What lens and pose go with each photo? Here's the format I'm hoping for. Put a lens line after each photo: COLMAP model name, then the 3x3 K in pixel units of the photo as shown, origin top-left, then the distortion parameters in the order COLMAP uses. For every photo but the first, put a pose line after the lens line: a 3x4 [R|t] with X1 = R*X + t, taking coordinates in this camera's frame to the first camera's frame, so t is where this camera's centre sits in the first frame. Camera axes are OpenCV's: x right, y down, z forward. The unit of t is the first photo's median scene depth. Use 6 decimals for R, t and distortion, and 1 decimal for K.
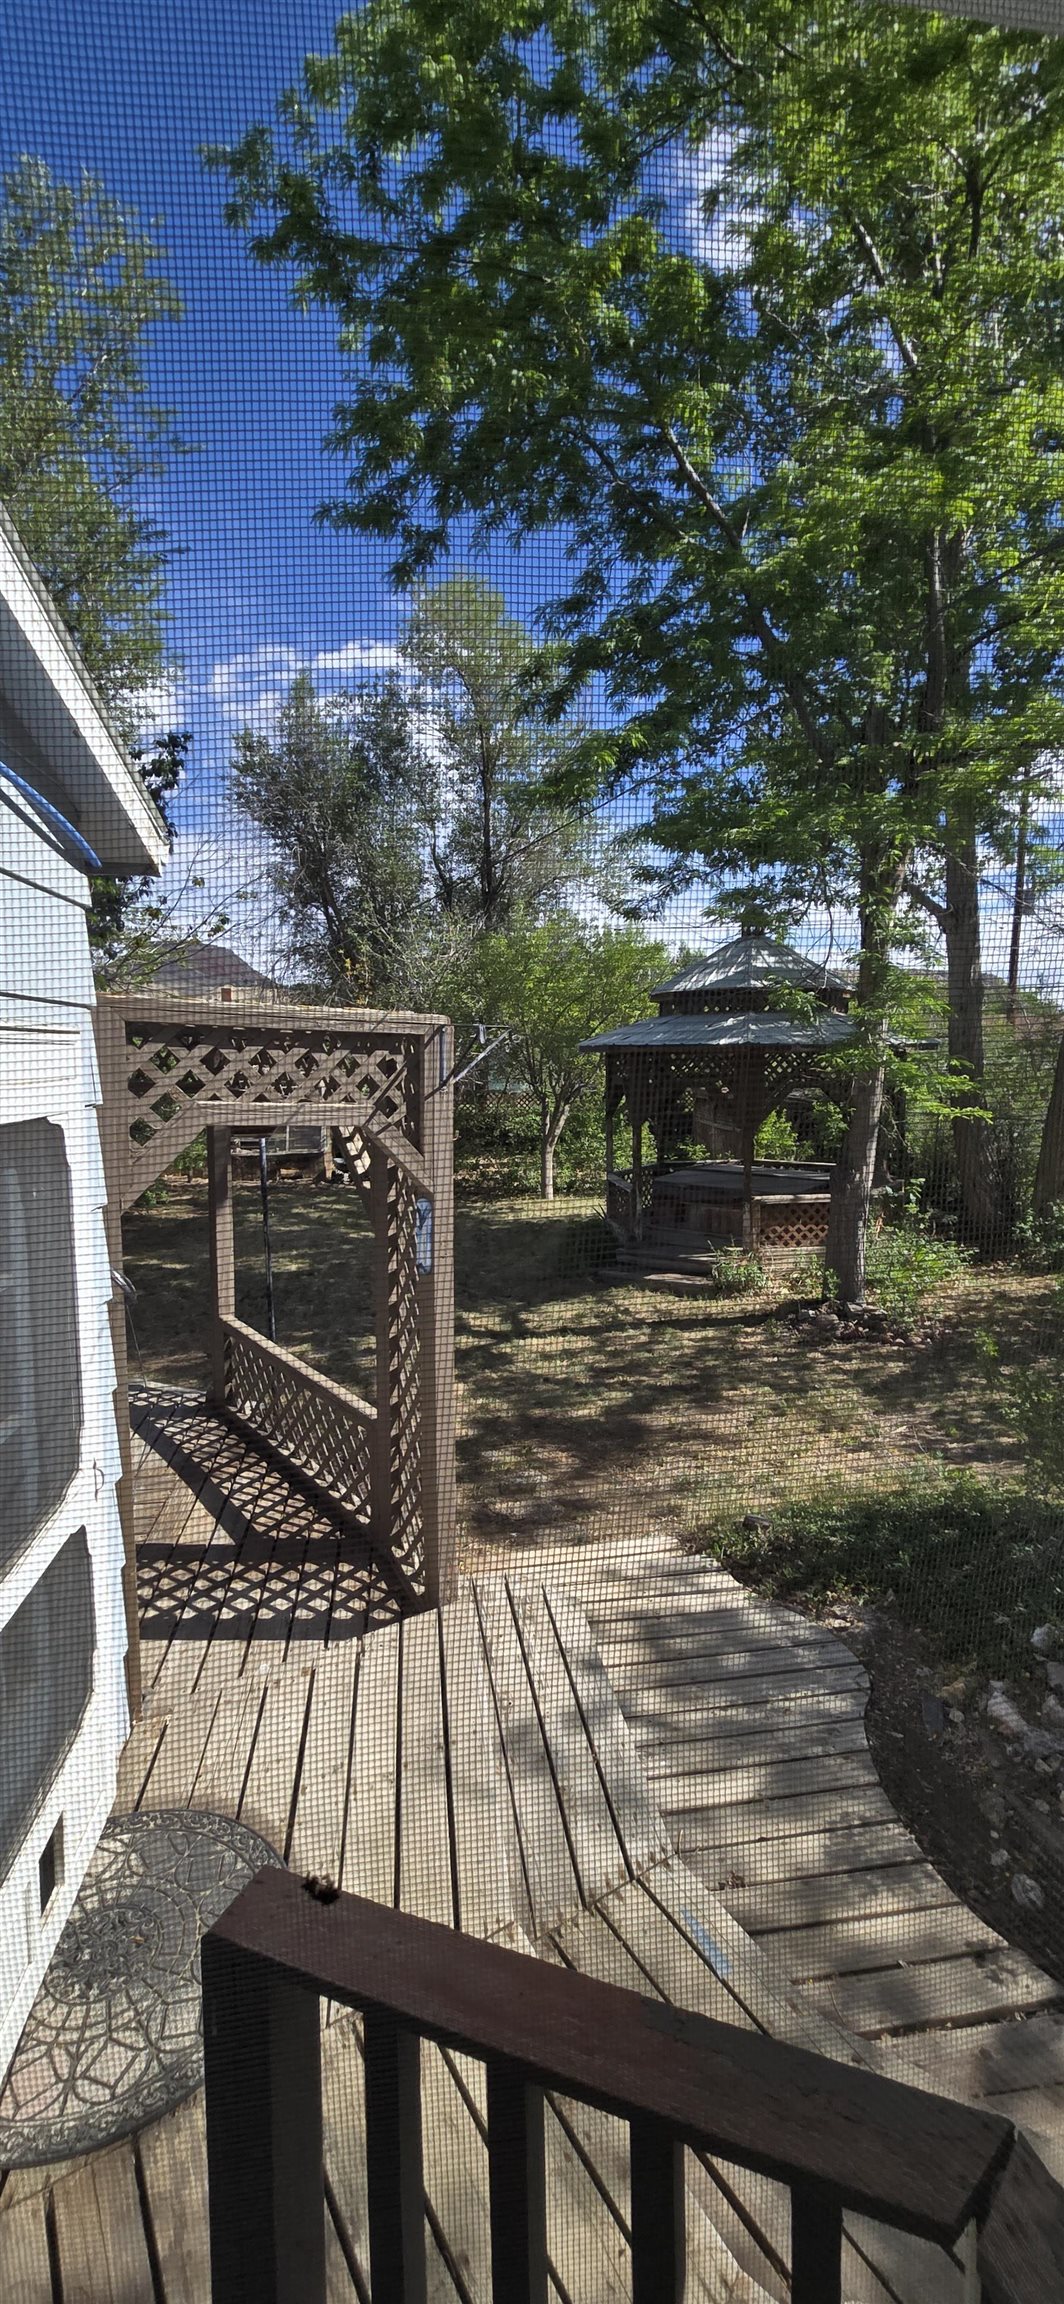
lens RADIAL K [[931.0, 0, 552.2], [0, 931.0, 1154.6], [0, 0, 1]] dist [0.003051, 0.000300]
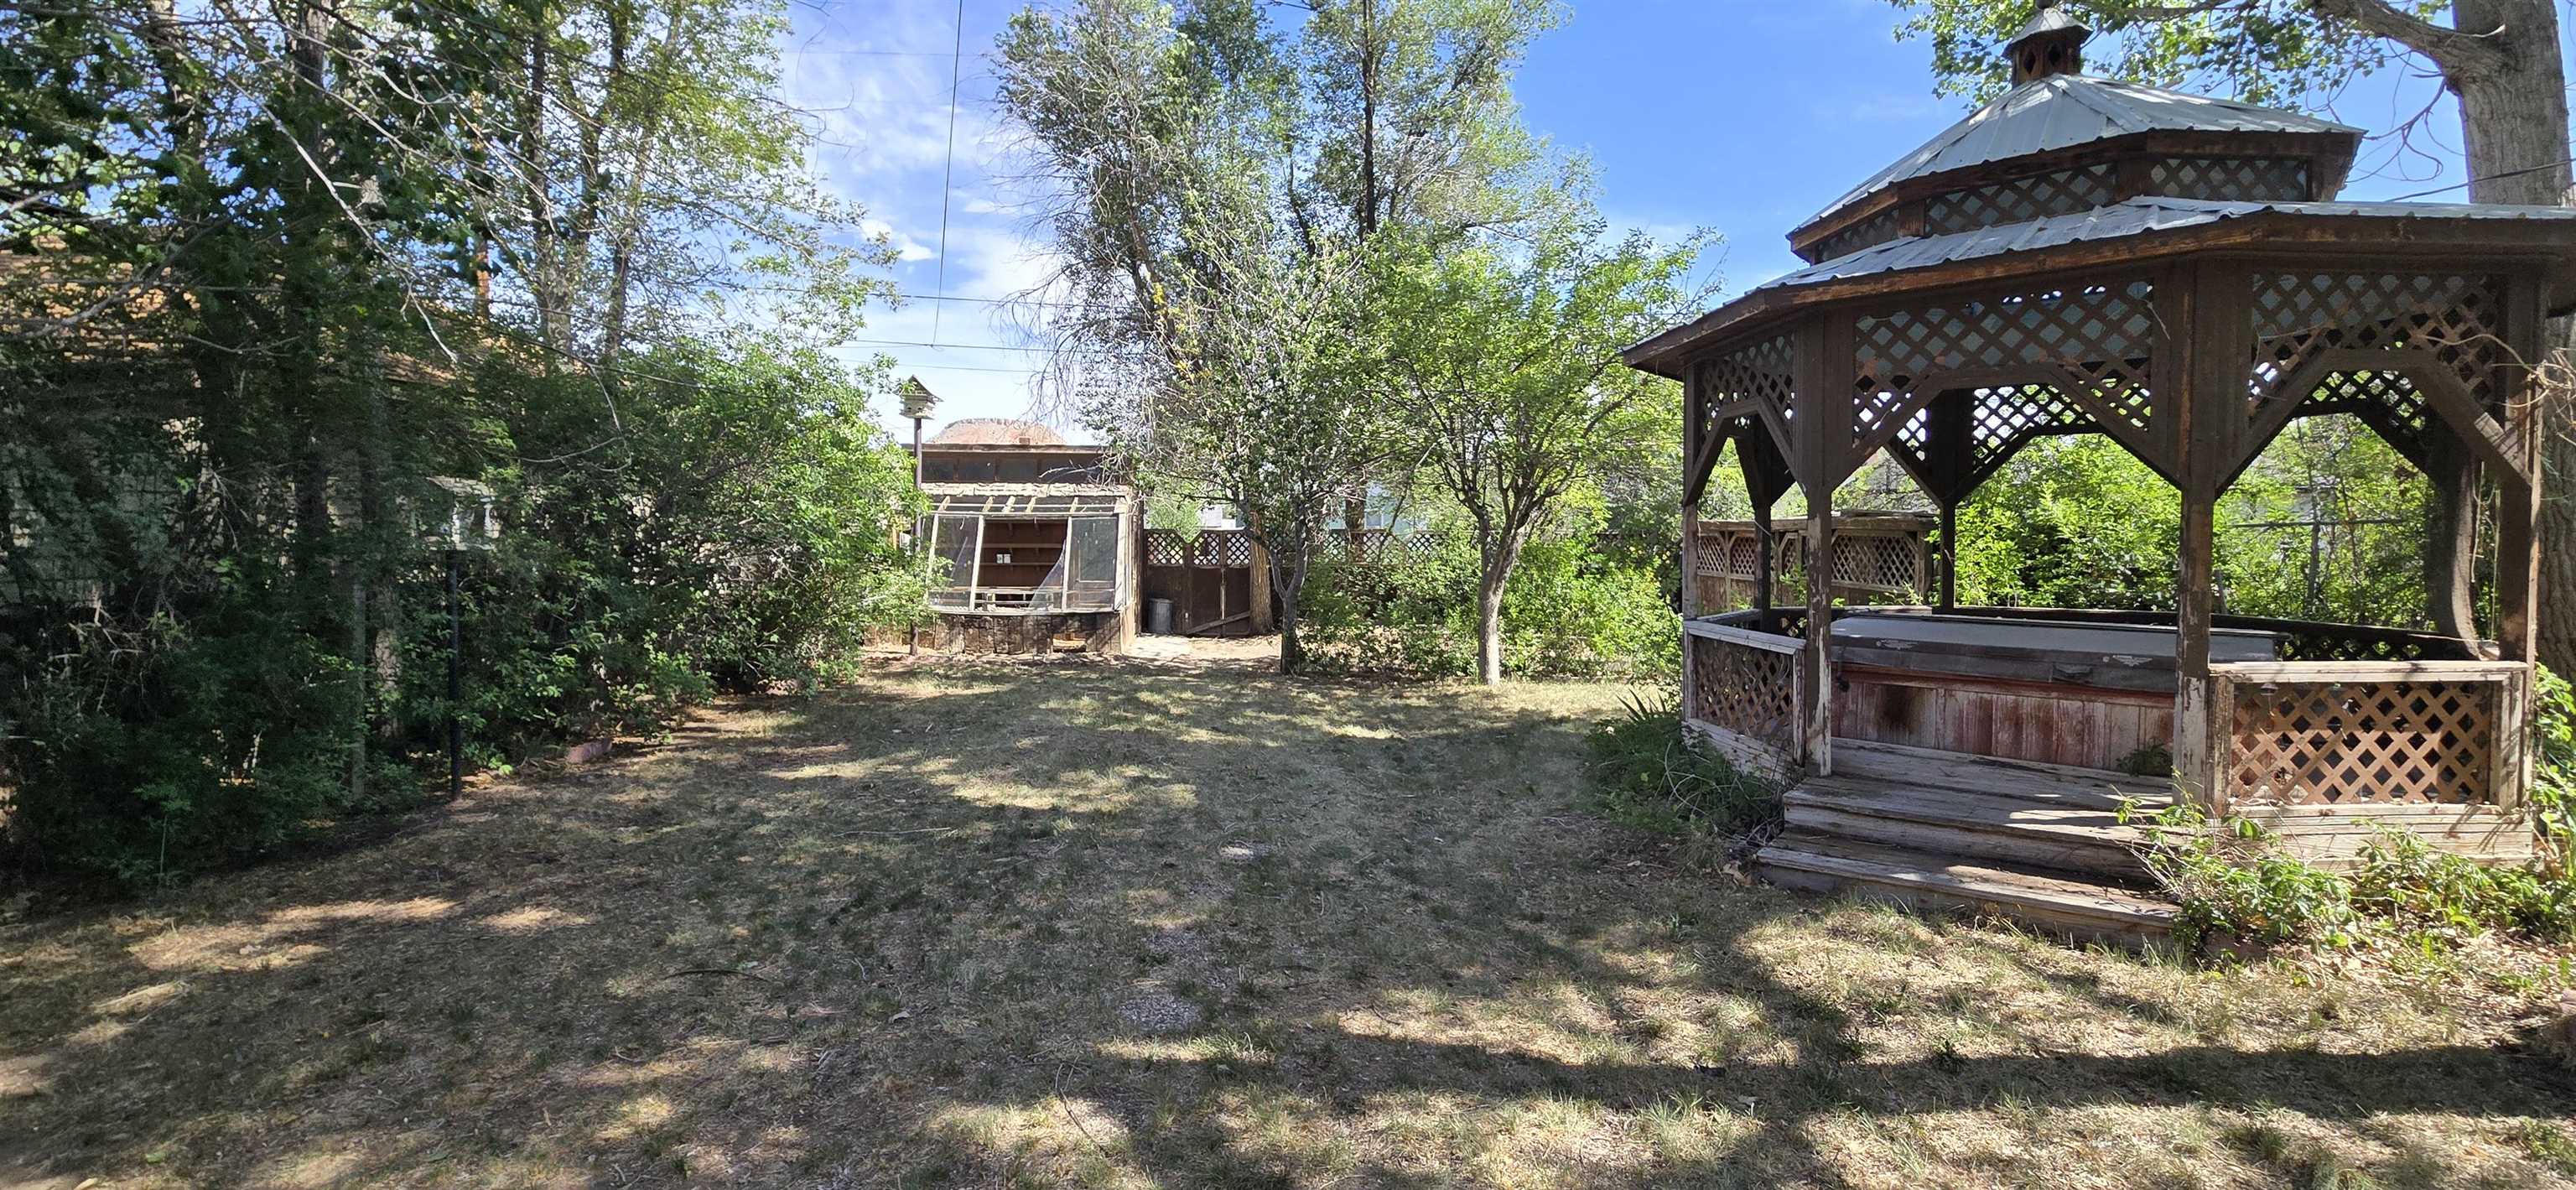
lens RADIAL K [[1040.9, 0, 1286.4], [0, 1040.9, 574.5], [0, 0, 1]] dist [0.003051, 0.000300]
pose [[0.995084, 0.013722, -0.098081, -0.054407], [-0.021414, 0.996738, -0.077816, 0.024626], [0.096693, 0.079533, 0.992131, 0.276764]]
